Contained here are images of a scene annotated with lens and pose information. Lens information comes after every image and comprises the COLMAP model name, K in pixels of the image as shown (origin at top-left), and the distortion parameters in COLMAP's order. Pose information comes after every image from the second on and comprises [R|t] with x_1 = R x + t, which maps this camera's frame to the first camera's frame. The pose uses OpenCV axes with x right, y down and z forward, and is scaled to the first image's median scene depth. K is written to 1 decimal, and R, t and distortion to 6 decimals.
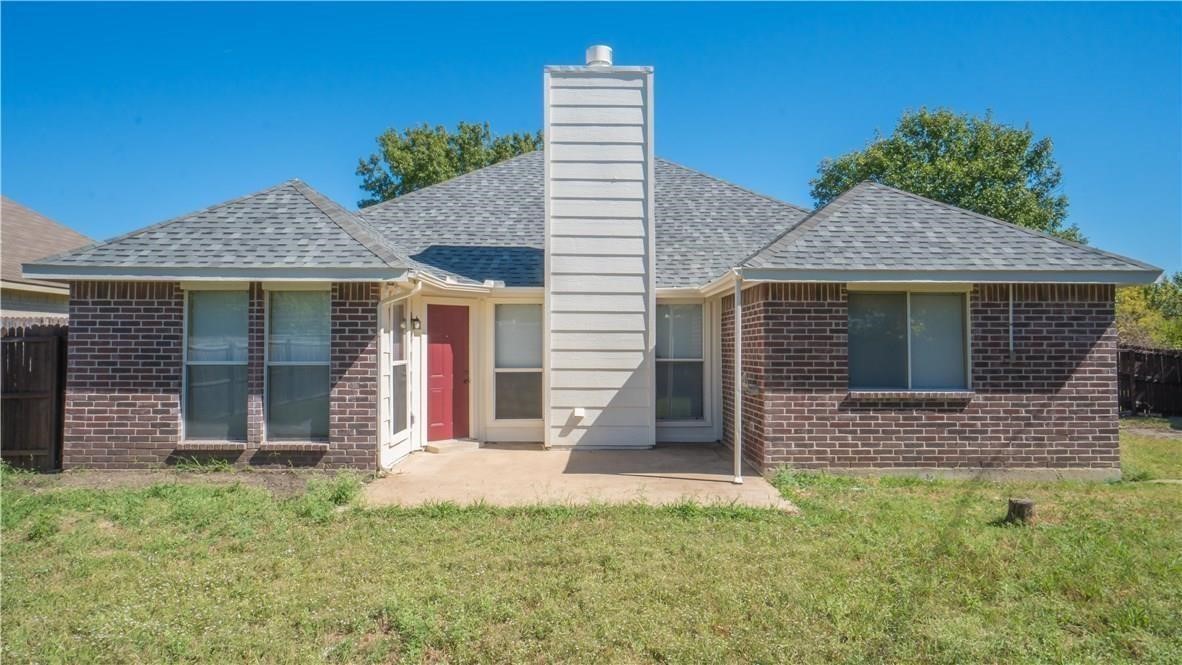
lens RADIAL K [[697.1, 0, 591.7], [0, 697.1, 335.3], [0, 0, 1]] dist [-0.008966, -0.000644]
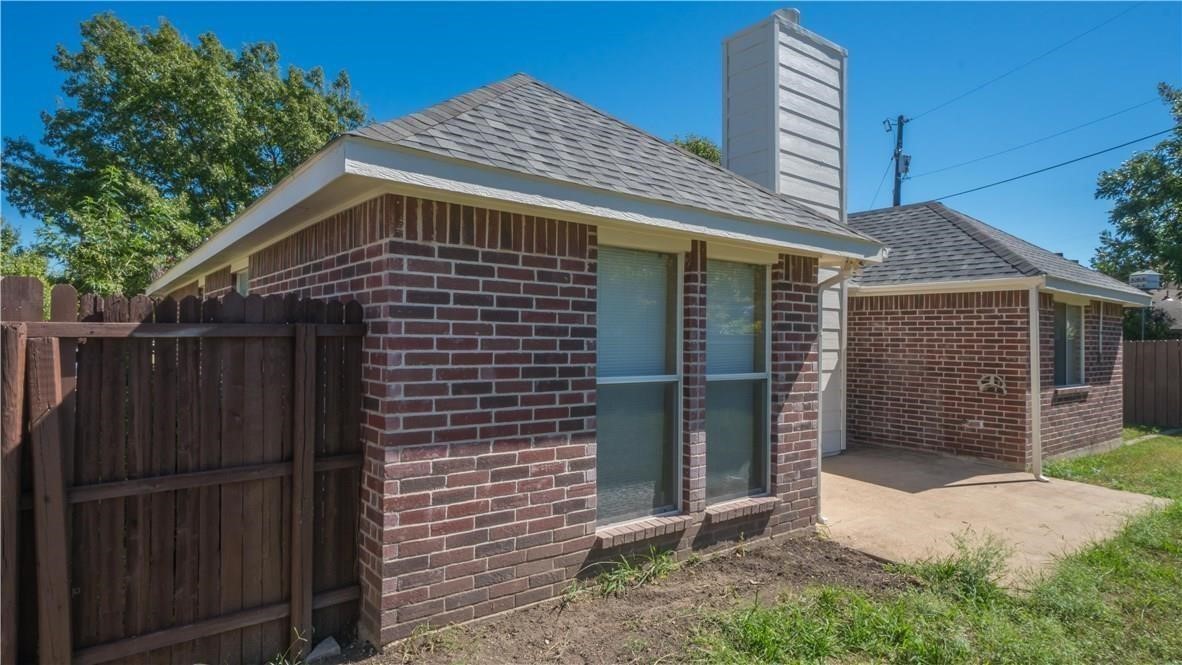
lens RADIAL K [[654.9, 0, 591.5], [0, 654.9, 334.6], [0, 0, 1]] dist [-0.019023, -0.000292]
pose [[0.801489, 0.013487, 0.597857, -0.891592], [-0.026168, 0.999579, 0.012532, -0.001720], [-0.597436, -0.025689, 0.801505, 0.610397]]
